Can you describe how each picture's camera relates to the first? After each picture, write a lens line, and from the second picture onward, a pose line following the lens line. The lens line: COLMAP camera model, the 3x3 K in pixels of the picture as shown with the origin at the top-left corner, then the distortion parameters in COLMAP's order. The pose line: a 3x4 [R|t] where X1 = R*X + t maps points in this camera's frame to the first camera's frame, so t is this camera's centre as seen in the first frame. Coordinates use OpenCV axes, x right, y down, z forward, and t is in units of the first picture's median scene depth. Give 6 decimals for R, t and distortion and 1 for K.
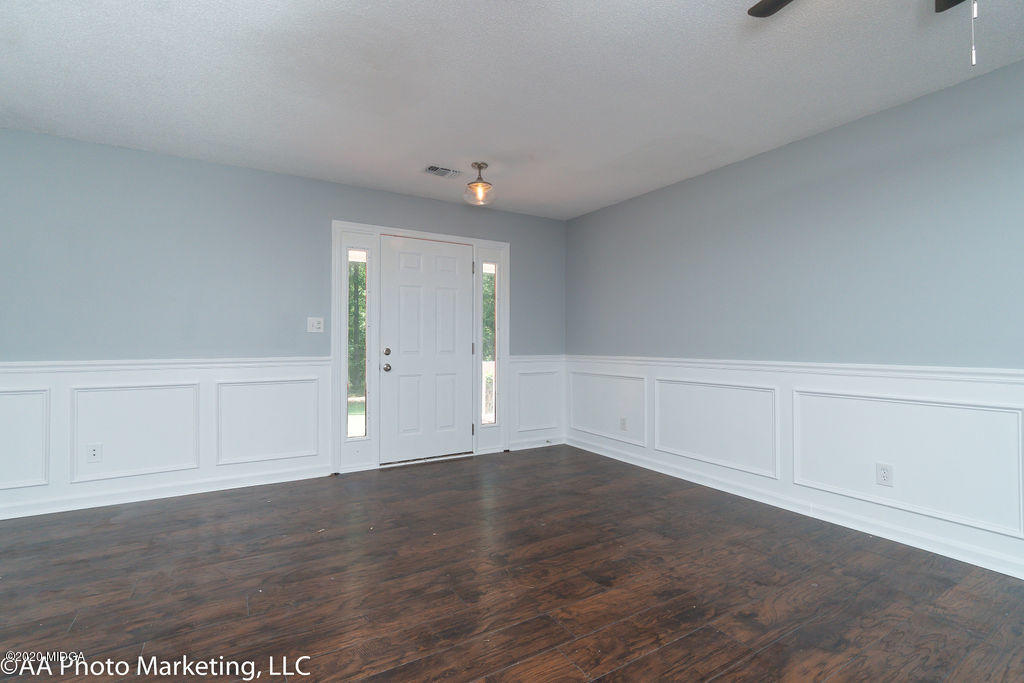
lens RADIAL K [[464.2, 0, 510.7], [0, 464.2, 344.5], [0, 0, 1]] dist [-0.002397, -0.000114]
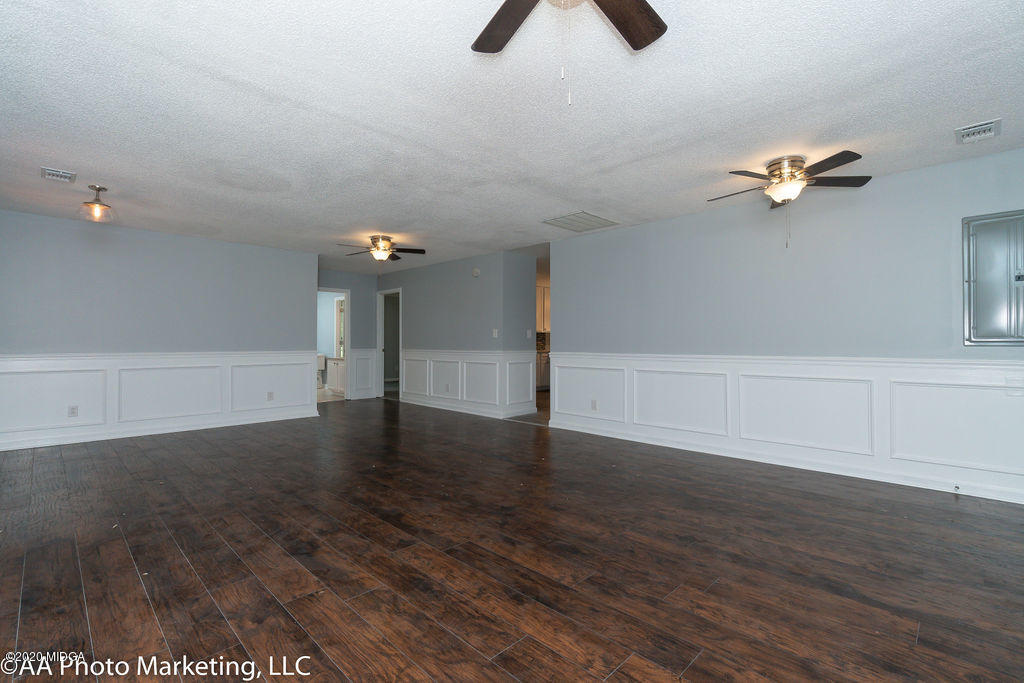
lens RADIAL K [[464.2, 0, 510.6], [0, 464.2, 340.8], [0, 0, 1]] dist [-0.002397, -0.000114]
pose [[-0.268109, 0.002753, 0.963385, -2.306348], [-0.013709, 0.999884, -0.006672, -0.012365], [-0.963291, -0.014996, -0.268040, 0.509380]]
